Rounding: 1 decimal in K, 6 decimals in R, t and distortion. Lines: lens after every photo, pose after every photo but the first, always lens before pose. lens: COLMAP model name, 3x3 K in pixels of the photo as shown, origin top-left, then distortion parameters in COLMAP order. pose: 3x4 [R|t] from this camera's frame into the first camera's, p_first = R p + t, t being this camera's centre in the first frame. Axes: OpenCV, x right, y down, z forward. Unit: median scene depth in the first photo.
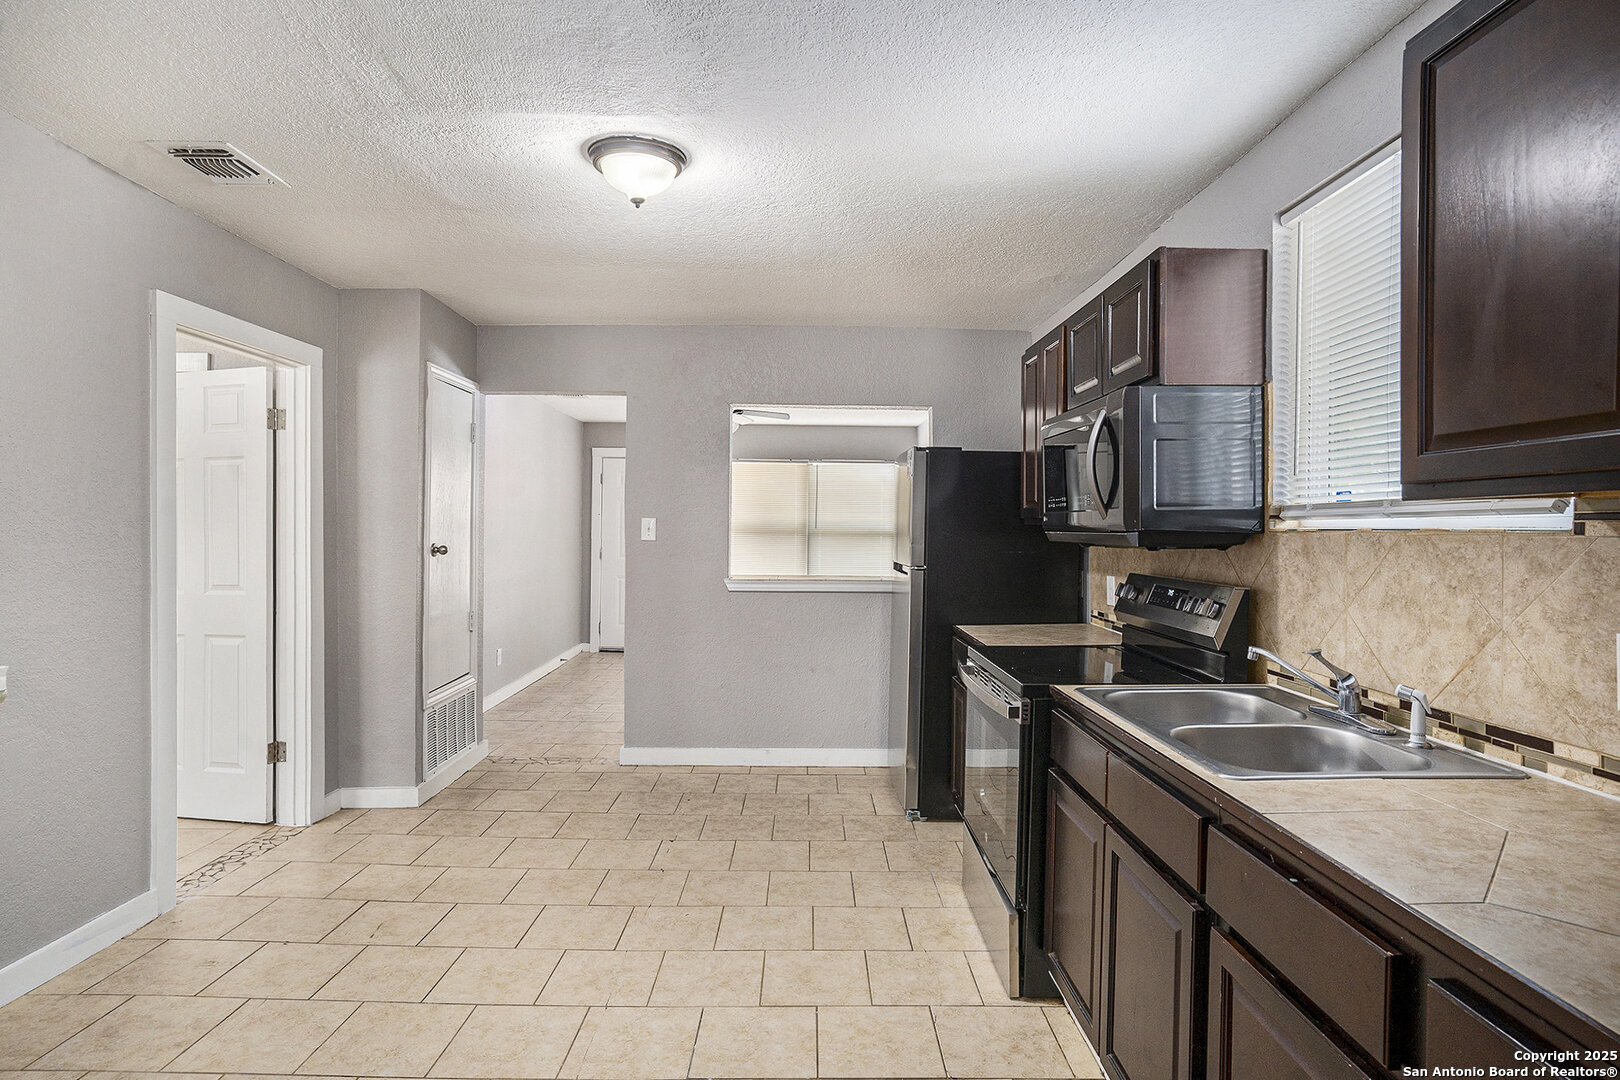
lens RADIAL K [[815.2, 0, 835.1], [0, 815.2, 539.0], [0, 0, 1]] dist [-0.074211, 0.032486]
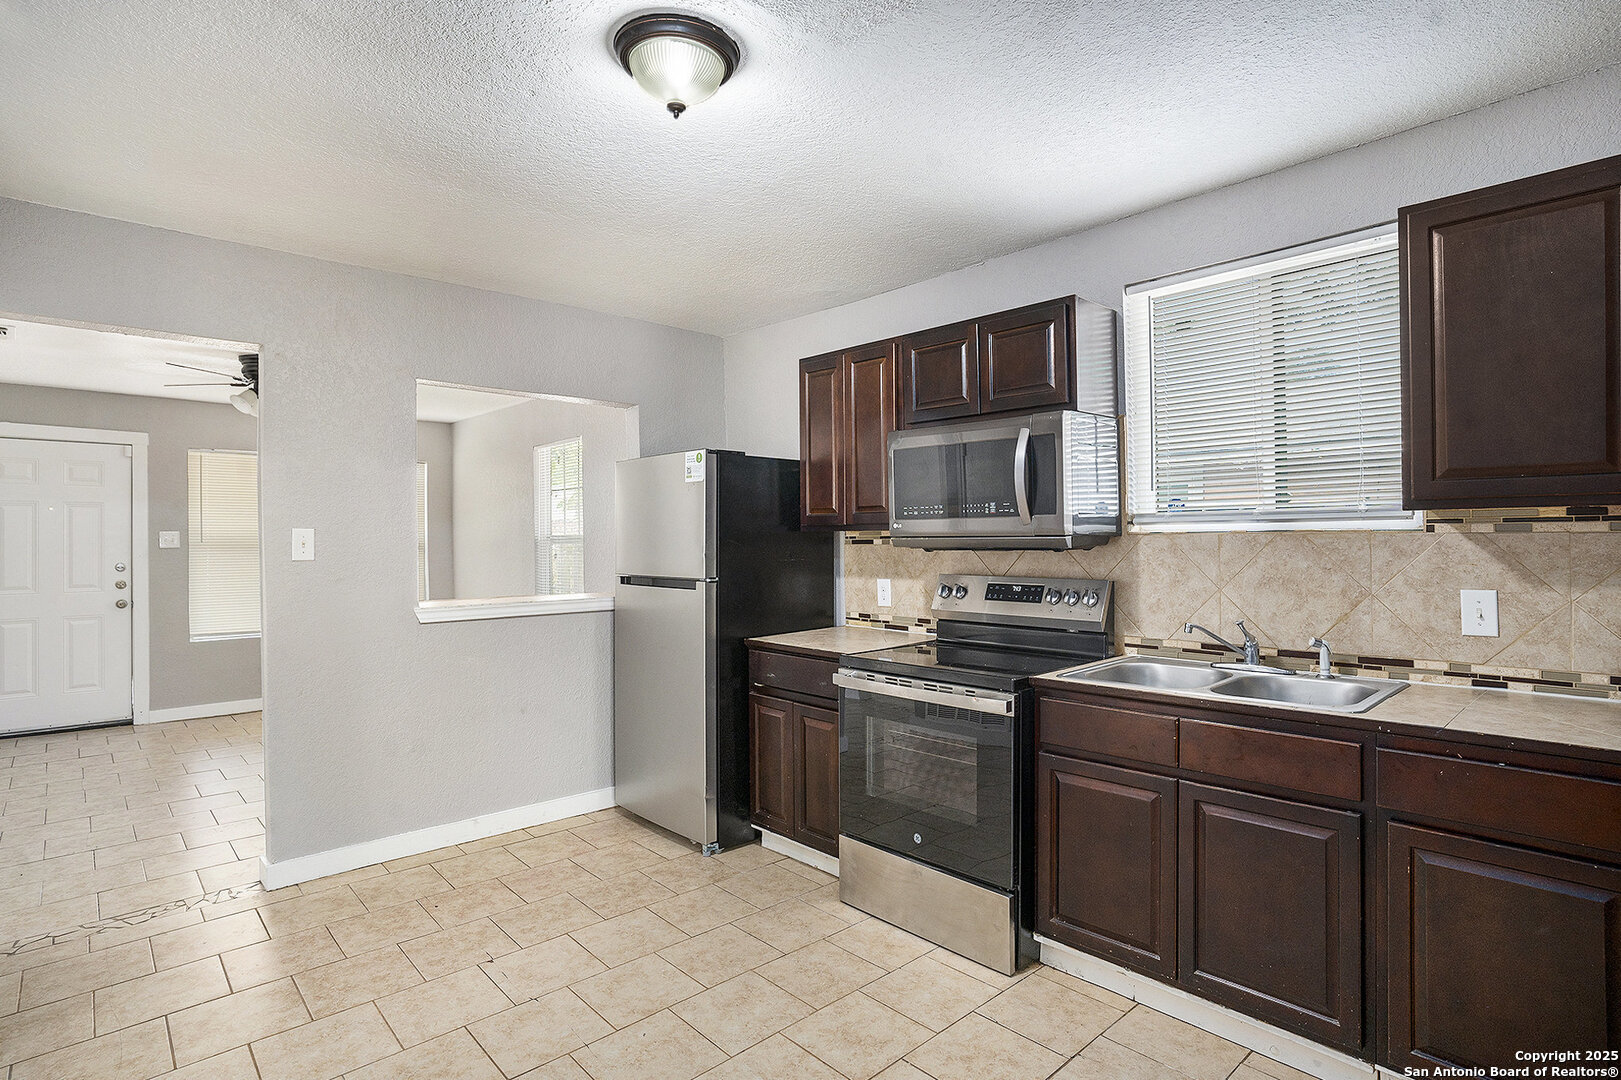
lens RADIAL K [[815.8, 0, 835.6], [0, 815.8, 539.0], [0, 0, 1]] dist [-0.074211, 0.032486]
pose [[0.749245, -0.011831, 0.662187, -0.655838], [0.020775, 0.999768, -0.005644, -0.004441], [-0.661967, 0.017986, 0.749317, 0.348280]]
